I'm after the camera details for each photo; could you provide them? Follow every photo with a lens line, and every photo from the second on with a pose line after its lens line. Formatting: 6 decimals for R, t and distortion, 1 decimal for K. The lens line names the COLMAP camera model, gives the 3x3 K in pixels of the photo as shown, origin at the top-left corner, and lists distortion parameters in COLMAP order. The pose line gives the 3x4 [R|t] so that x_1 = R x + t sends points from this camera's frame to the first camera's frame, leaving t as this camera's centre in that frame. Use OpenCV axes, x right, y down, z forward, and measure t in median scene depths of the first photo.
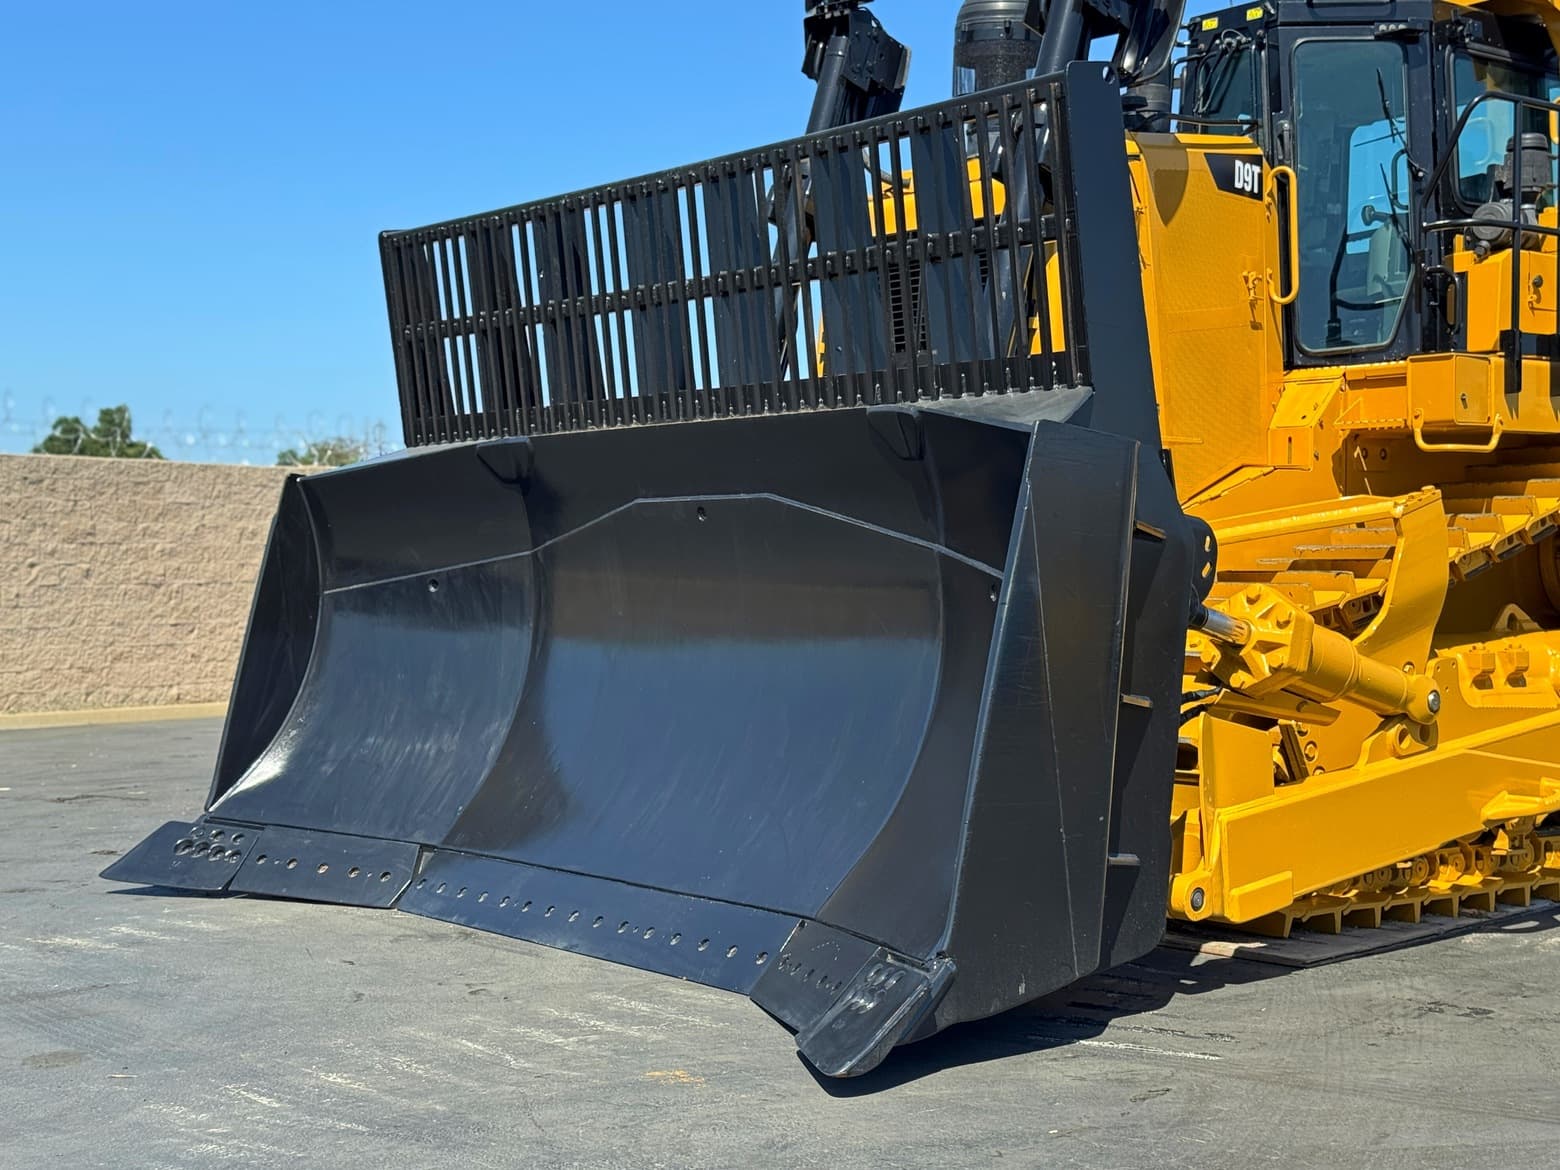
lens RADIAL K [[2209.1, 0, 660.2], [0, 2209.1, 617.7], [0, 0, 1]] dist [0.026319, -0.054848]
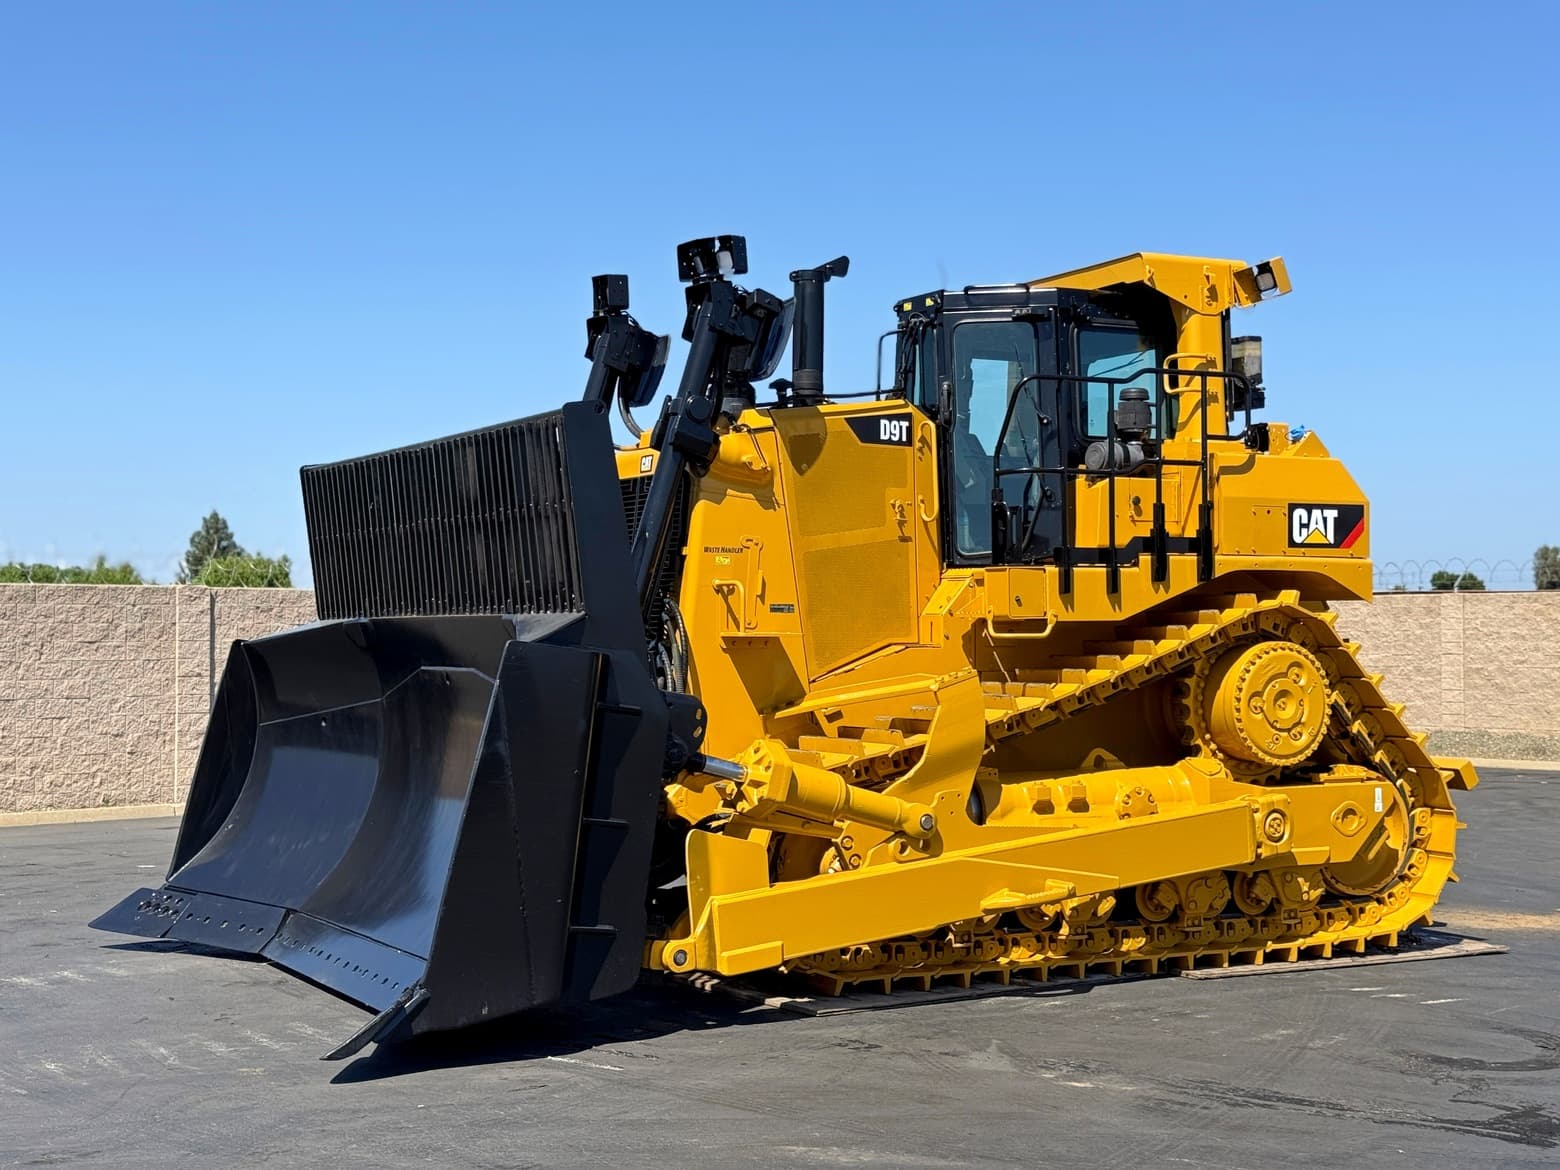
lens RADIAL K [[2171.4, 0, 769.0], [0, 2171.4, 589.9], [0, 0, 1]] dist [0.137444, -0.102423]
pose [[0.984870, 0.005065, -0.173220, 0.424818], [-0.013553, 0.998762, -0.047855, -0.036720], [0.172763, 0.049478, 0.983720, -0.324503]]
